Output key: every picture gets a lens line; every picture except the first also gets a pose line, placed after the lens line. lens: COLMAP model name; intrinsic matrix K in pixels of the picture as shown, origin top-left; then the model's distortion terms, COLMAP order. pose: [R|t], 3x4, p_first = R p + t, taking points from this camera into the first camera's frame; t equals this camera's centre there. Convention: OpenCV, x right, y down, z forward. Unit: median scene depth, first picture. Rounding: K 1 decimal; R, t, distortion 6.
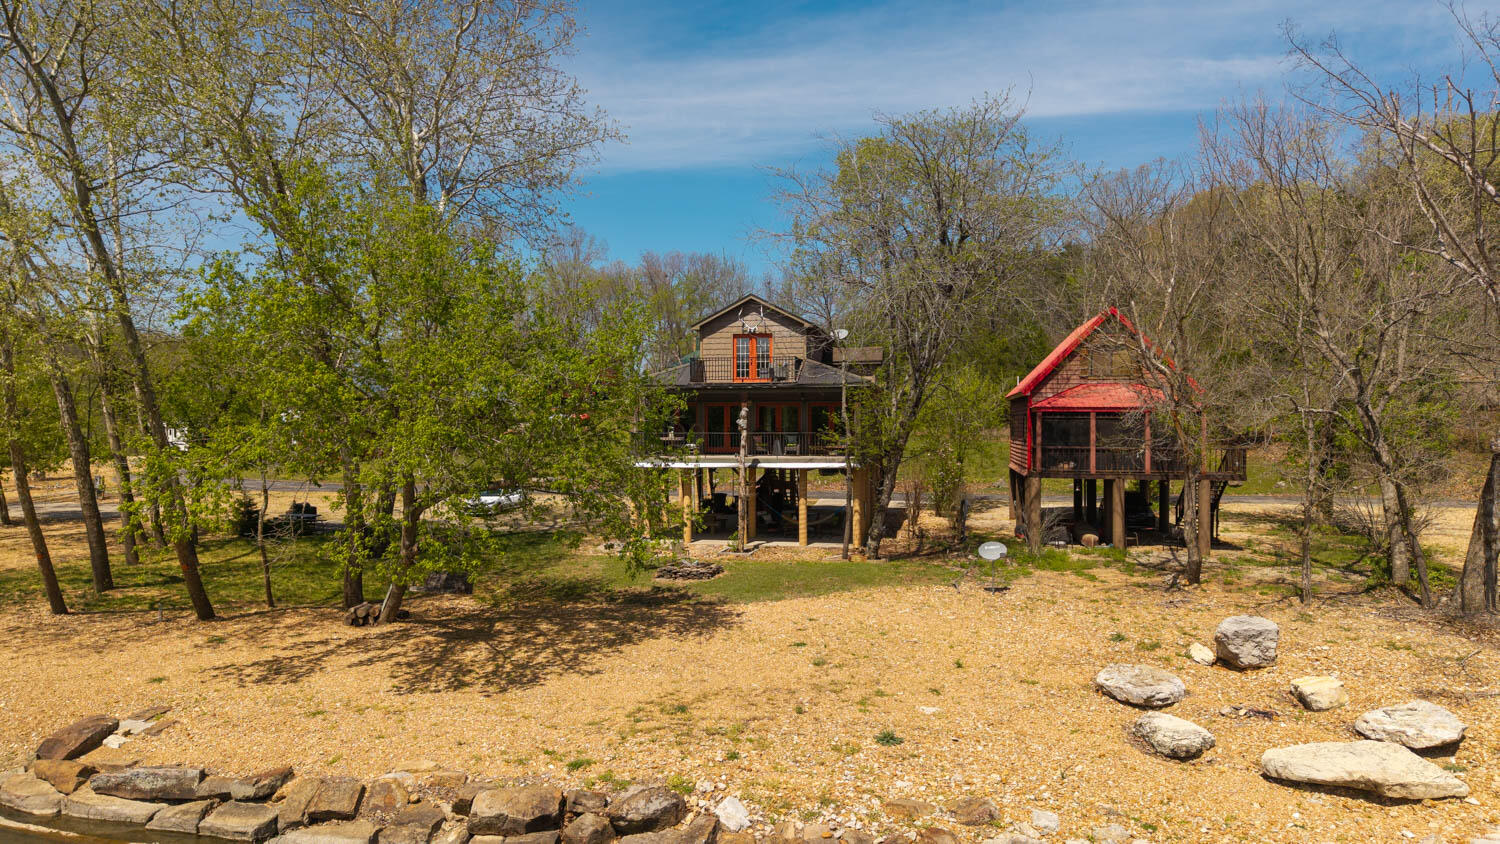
lens RADIAL K [[996.9, 0, 750.0], [0, 996.9, 422.0], [0, 0, 1]] dist [-0.000286, 0.000092]
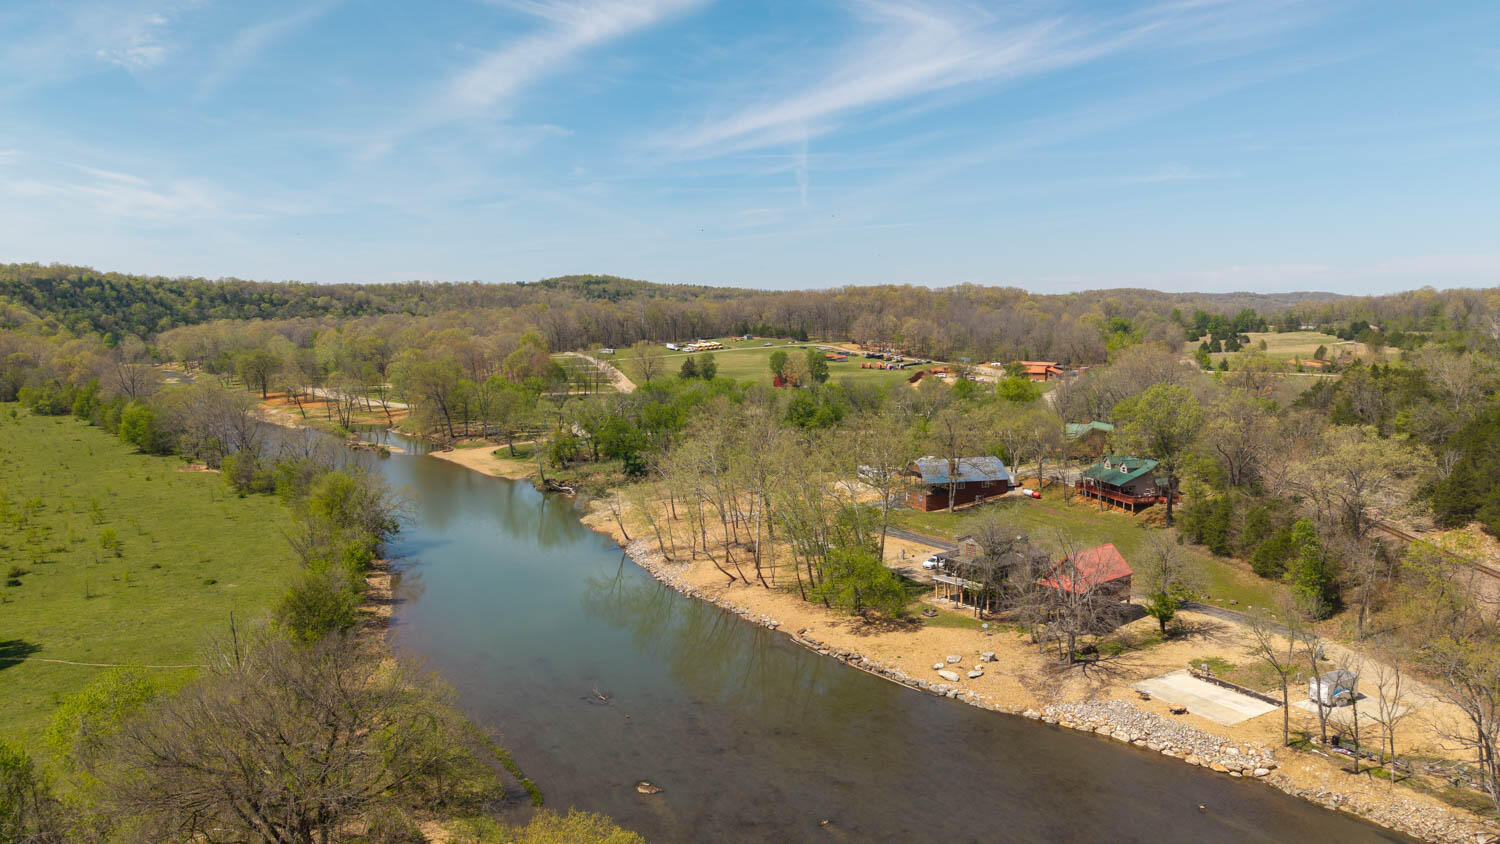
lens RADIAL K [[996.9, 0, 750.0], [0, 996.9, 422.0], [0, 0, 1]] dist [-0.000286, 0.000092]
pose [[0.777007, 0.056560, -0.626946, 1.544869], [-0.002656, 0.996241, 0.086584, -0.808075], [0.629486, -0.065611, 0.774236, -2.097587]]
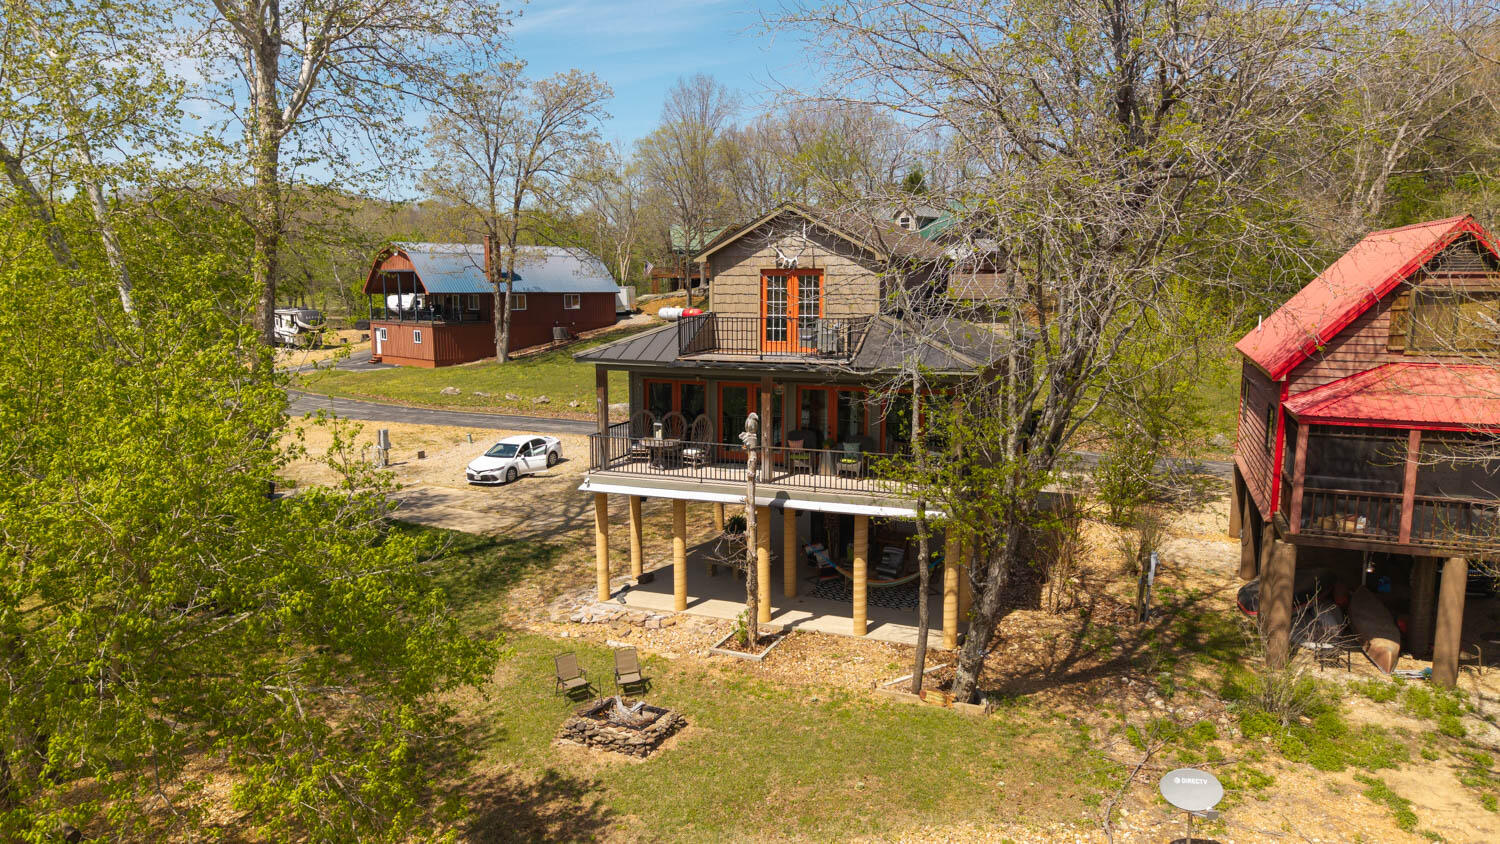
lens RADIAL K [[1045.0, 0, 755.3], [0, 1045.0, 442.2], [0, 0, 1]] dist [-0.002359, -0.000466]
pose [[0.983958, 0.032958, -0.175328, 0.095003], [-0.006324, 0.988613, 0.150347, -0.082182], [0.178287, -0.146826, 0.972962, 0.389995]]
